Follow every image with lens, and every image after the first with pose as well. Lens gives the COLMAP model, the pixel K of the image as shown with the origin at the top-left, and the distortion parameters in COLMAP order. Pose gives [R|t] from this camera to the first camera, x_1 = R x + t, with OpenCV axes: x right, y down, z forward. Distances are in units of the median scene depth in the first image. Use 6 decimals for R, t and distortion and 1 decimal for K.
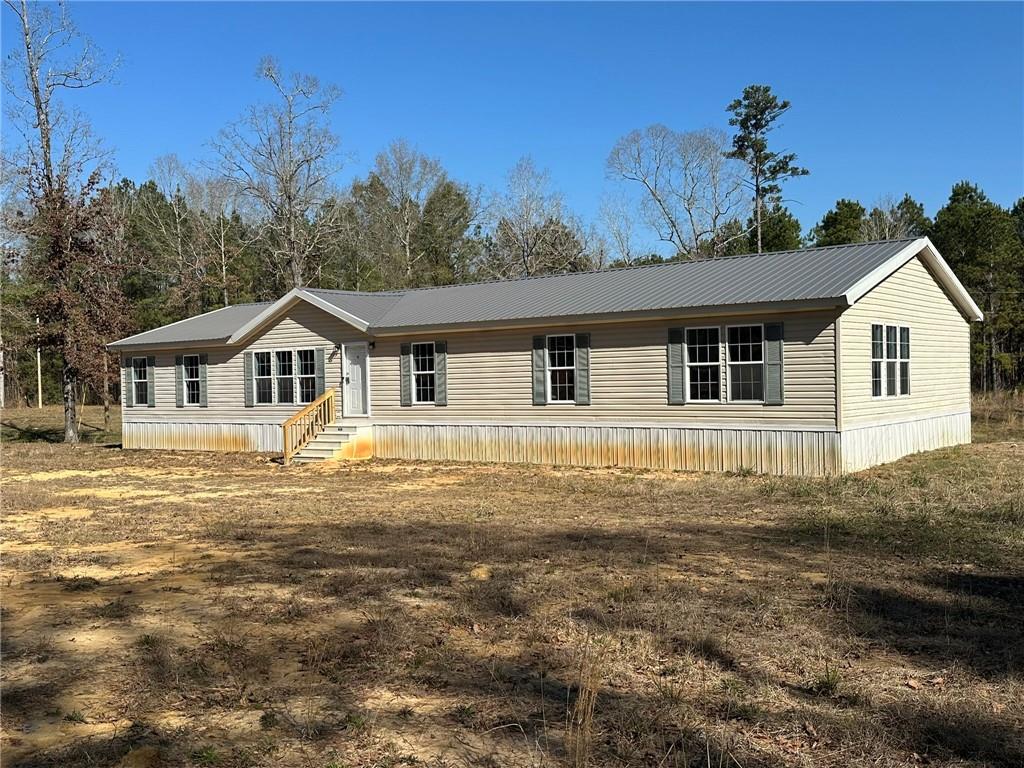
lens RADIAL K [[1029.3, 0, 505.2], [0, 1029.3, 385.8], [0, 0, 1]] dist [0.049732, 0.000000]
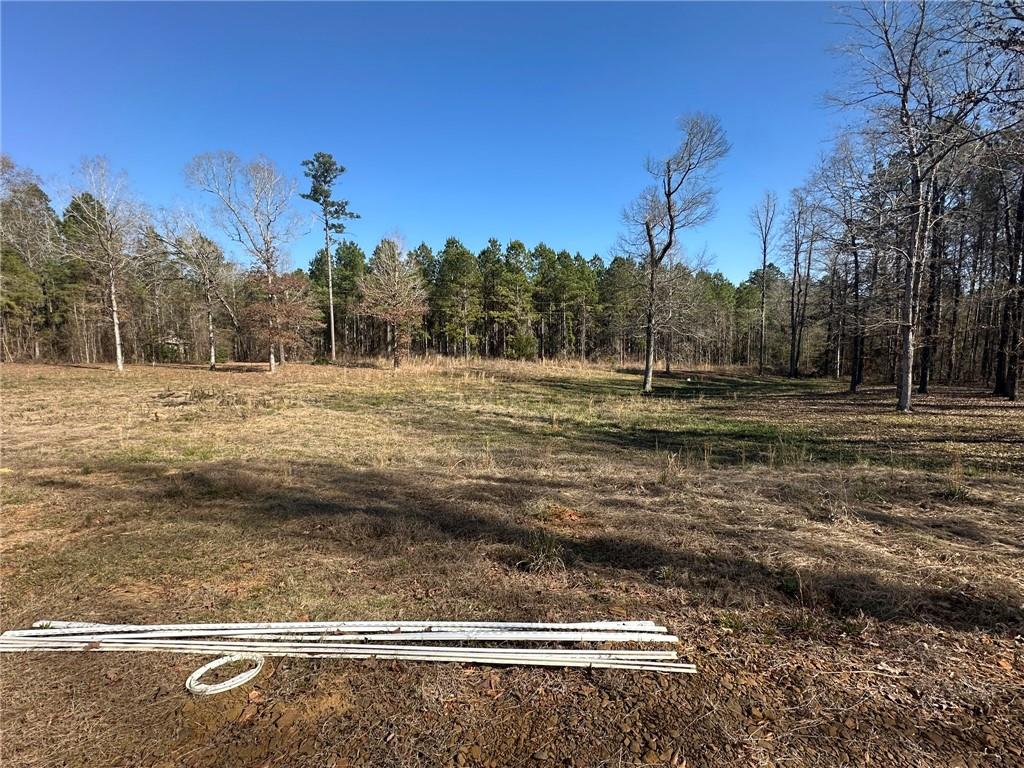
lens RADIAL K [[461.4, 0, 511.7], [0, 461.4, 379.6], [0, 0, 1]] dist [-0.004247, 0.000114]
pose [[0.881038, -0.017776, 0.472711, 0.482990], [-0.011867, 0.998149, 0.059651, -0.008866], [-0.472896, -0.058165, 0.879196, 0.782631]]
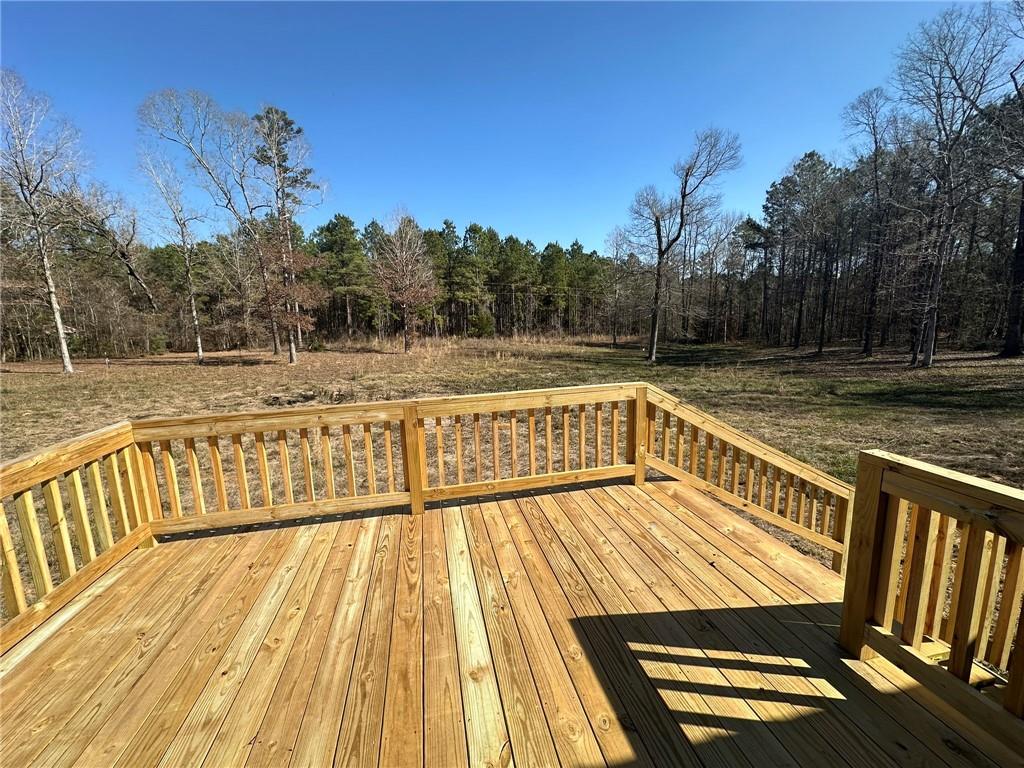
lens RADIAL K [[413.1, 0, 511.1], [0, 413.1, 384.1], [0, 0, 1]] dist [0.002052, -0.000076]
pose [[0.658424, -0.113735, 0.744004, 0.025058], [0.014251, 0.990223, 0.138762, -0.031187], [-0.752513, -0.080761, 0.653607, 1.204806]]
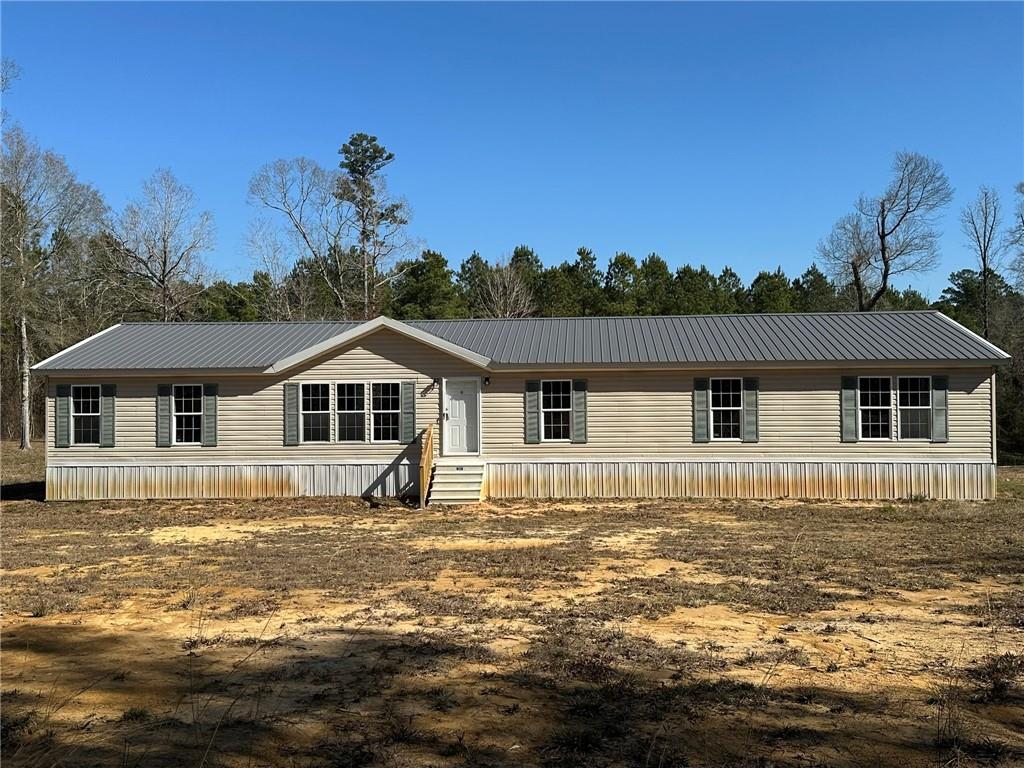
lens RADIAL K [[1029.3, 0, 501.4], [0, 1029.3, 355.6], [0, 0, 1]] dist [0.049732, 0.000000]
pose [[0.842768, 0.039915, 0.536795, -0.584038], [-0.007179, 0.997992, -0.062937, -0.002049], [-0.538229, 0.049188, 0.841362, 0.162970]]
